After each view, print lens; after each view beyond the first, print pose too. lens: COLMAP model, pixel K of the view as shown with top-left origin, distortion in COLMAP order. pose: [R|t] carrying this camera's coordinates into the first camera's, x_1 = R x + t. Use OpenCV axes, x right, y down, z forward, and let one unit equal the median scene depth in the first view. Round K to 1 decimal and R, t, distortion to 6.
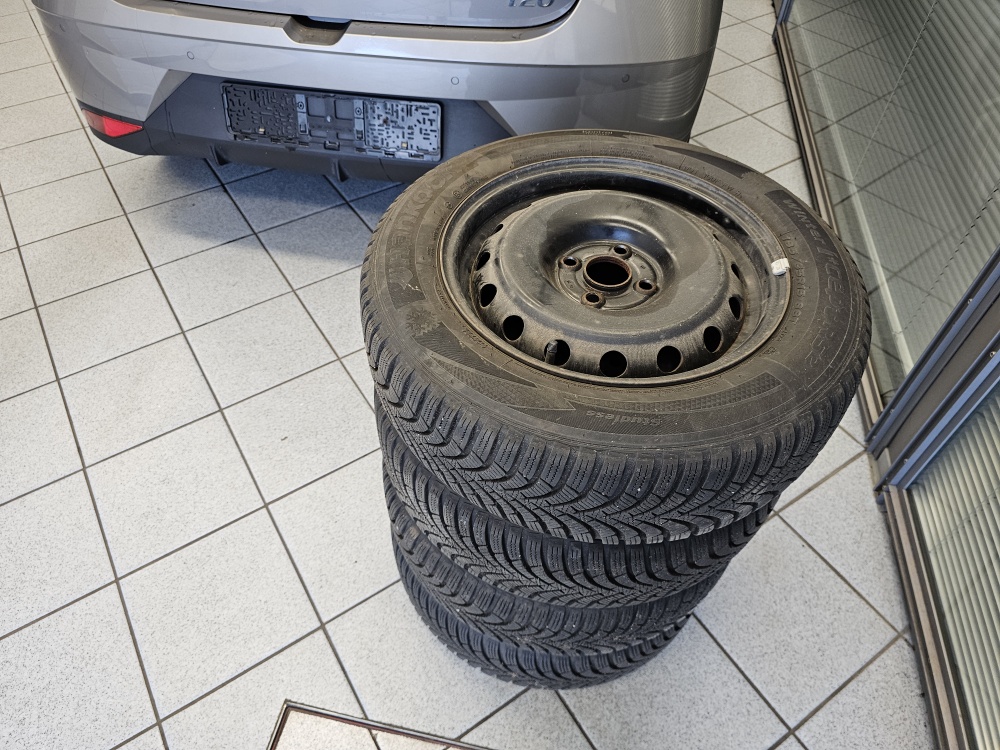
lens RADIAL K [[679.1, 0, 500.0], [0, 679.1, 375.0], [0, 0, 1]] dist [0.068066, -0.091783]
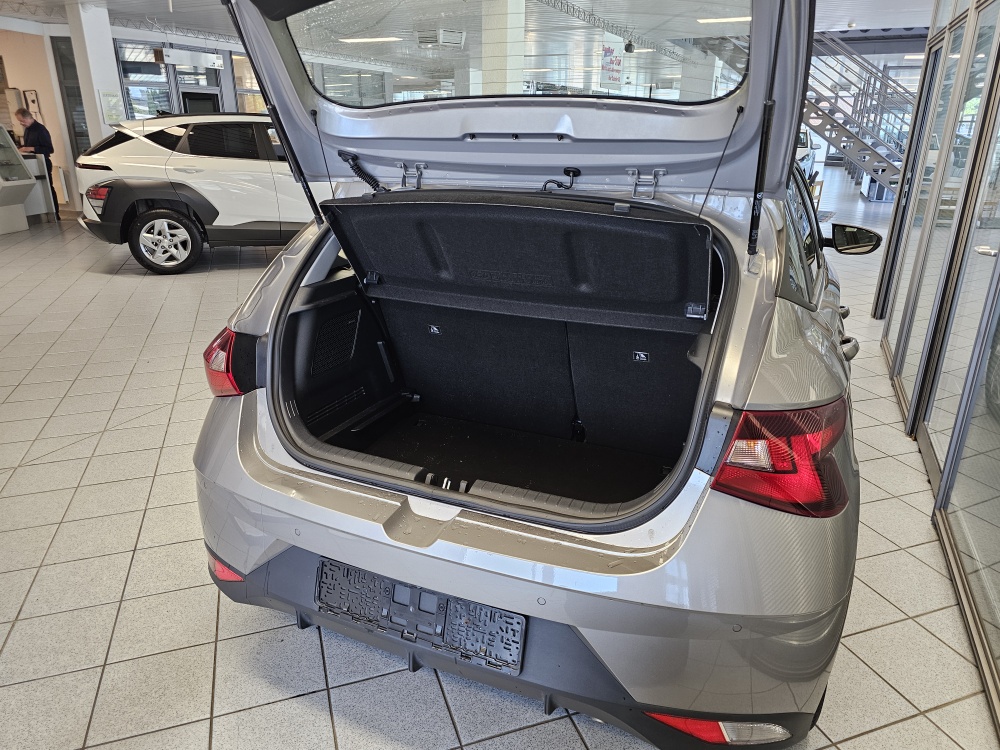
lens RADIAL K [[689.5, 0, 500.0], [0, 689.5, 375.0], [0, 0, 1]] dist [0.022807, -0.033334]
pose [[0.970920, 0.068406, -0.229423, 0.058801], [-0.170323, 0.870818, -0.461158, -0.208878], [0.168240, 0.486823, 0.857145, 0.040404]]
